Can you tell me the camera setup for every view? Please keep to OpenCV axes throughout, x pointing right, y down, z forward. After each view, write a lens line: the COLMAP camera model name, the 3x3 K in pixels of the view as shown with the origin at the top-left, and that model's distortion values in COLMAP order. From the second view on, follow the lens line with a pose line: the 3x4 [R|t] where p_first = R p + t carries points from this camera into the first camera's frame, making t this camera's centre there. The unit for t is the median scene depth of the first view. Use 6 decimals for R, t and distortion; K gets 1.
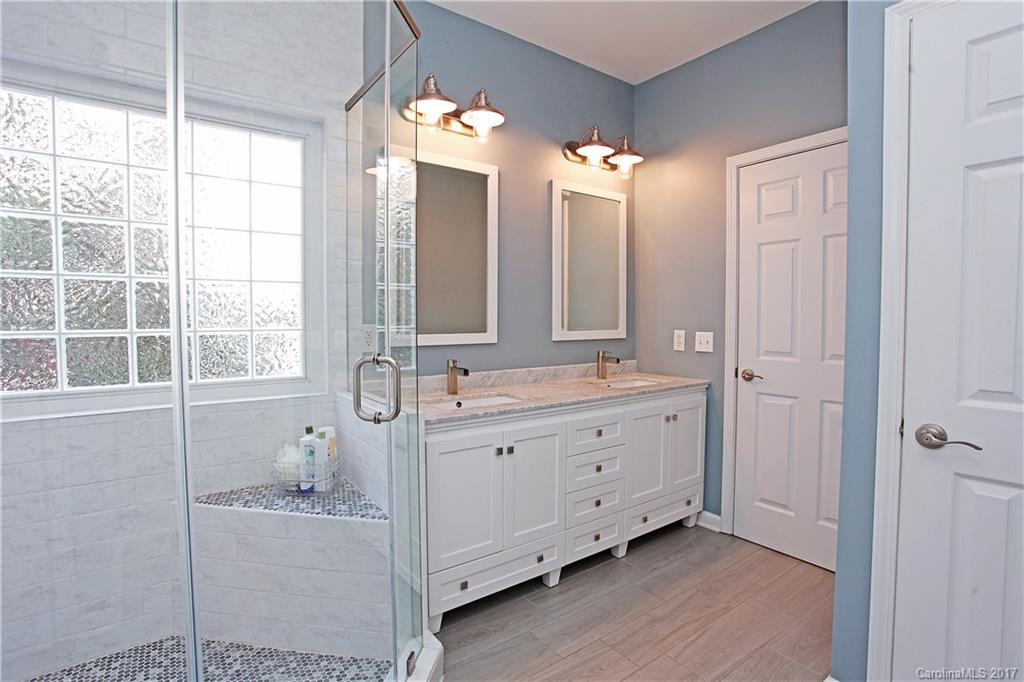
lens RADIAL K [[491.9, 0, 510.2], [0, 491.9, 339.5], [0, 0, 1]] dist [-0.052109, 0.015986]
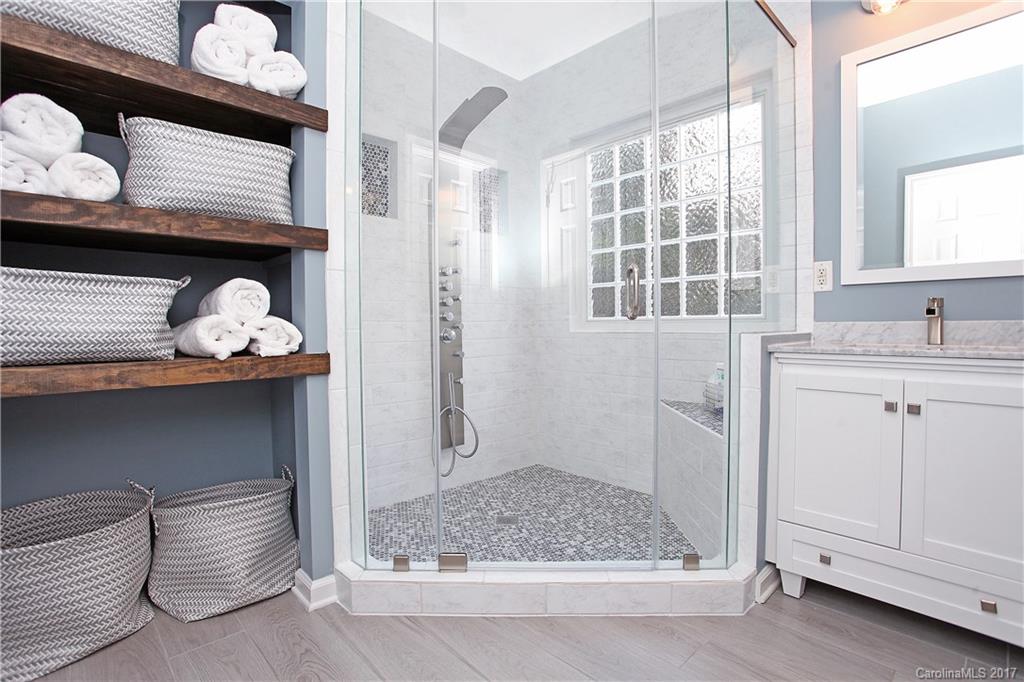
lens RADIAL K [[491.9, 0, 511.1], [0, 491.9, 338.3], [0, 0, 1]] dist [-0.052109, 0.015986]
pose [[0.140210, 0.026504, -0.989767, 0.657964], [-0.032293, 0.999232, 0.022183, 0.141598], [0.989595, 0.028852, 0.140958, 0.372568]]
